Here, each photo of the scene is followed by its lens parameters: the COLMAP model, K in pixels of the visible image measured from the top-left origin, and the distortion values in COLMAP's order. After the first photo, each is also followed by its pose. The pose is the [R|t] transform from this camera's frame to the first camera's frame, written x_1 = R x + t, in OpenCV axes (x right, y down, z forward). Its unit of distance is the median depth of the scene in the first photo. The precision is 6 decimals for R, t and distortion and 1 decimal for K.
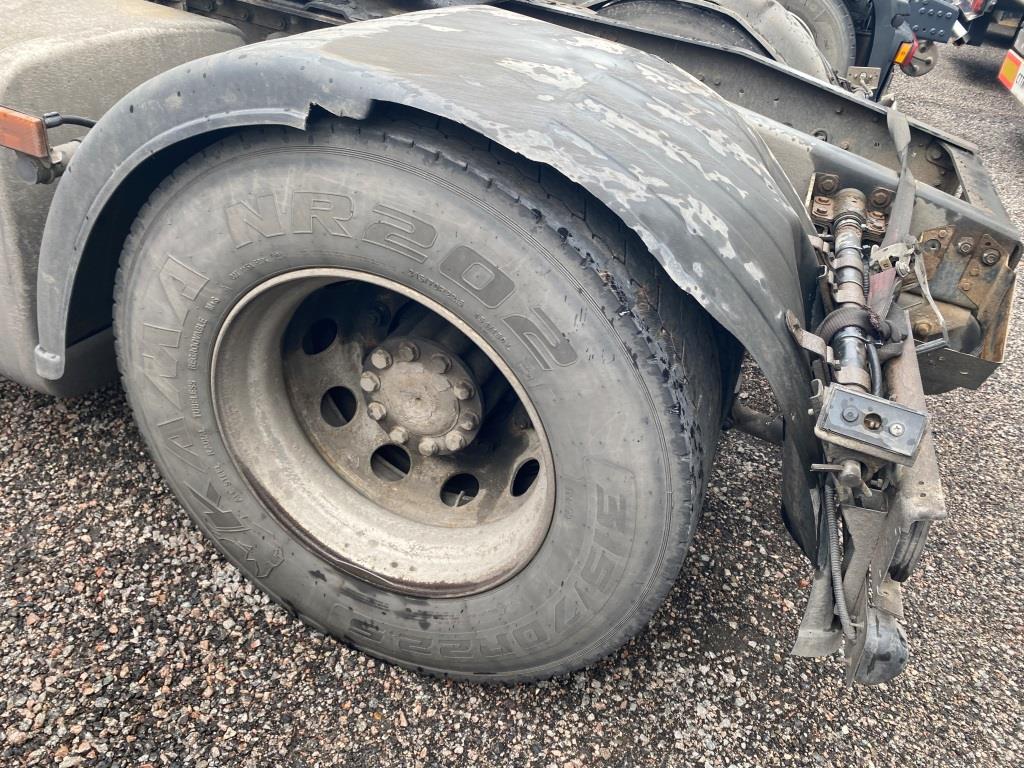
lens RADIAL K [[768.6, 0, 512.0], [0, 768.6, 384.0], [0, 0, 1]] dist [0.088406, -0.117705]
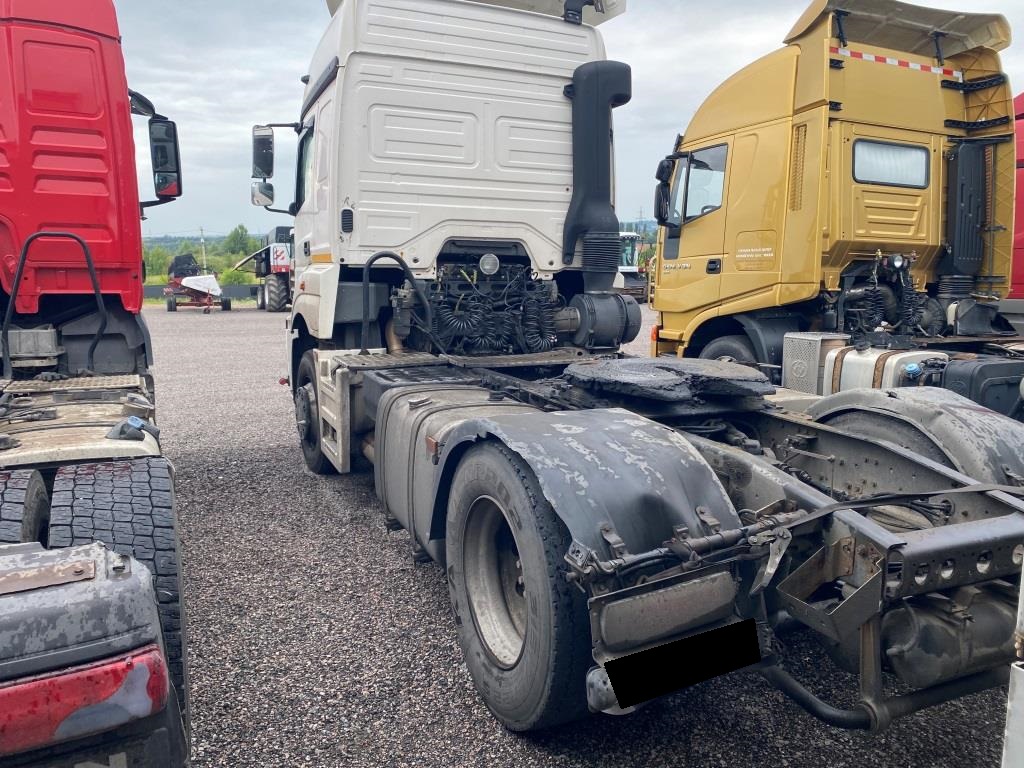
lens RADIAL K [[782.2, 0, 511.1], [0, 782.2, 362.8], [0, 0, 1]] dist [0.090489, -0.144381]
pose [[0.710853, -0.047890, -0.701708, 1.267865], [-0.316851, 0.868903, -0.380281, 0.328465], [0.627928, 0.492661, 0.602488, -0.571467]]
